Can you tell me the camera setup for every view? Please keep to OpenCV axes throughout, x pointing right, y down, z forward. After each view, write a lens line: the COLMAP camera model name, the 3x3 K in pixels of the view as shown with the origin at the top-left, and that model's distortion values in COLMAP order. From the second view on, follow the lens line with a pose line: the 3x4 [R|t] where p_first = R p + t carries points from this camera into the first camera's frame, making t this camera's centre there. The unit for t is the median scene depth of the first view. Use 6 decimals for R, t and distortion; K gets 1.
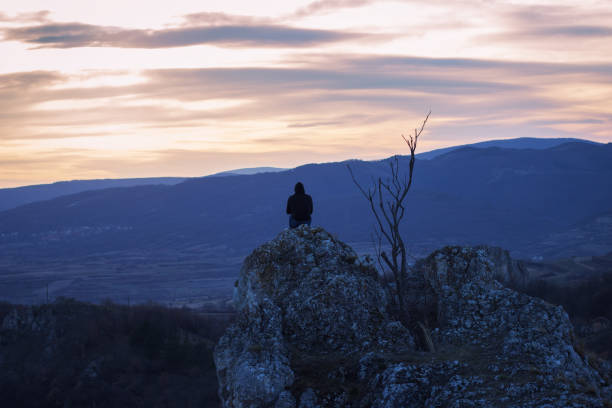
lens RADIAL K [[1621.8, 0, 306.0], [0, 1621.8, 204.0], [0, 0, 1]] dist [-0.054875, 0.062479]
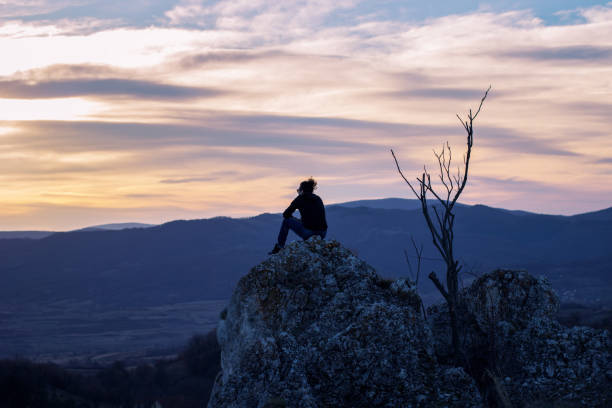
lens RADIAL K [[1498.5, 0, 318.2], [0, 1498.5, 204.0], [0, 0, 1]] dist [-0.101592, 0.066218]
pose [[0.993071, 0.021637, 0.115509, -0.081746], [-0.016290, 0.998761, -0.047033, 0.030959], [-0.116383, 0.044825, 0.992192, 0.330498]]
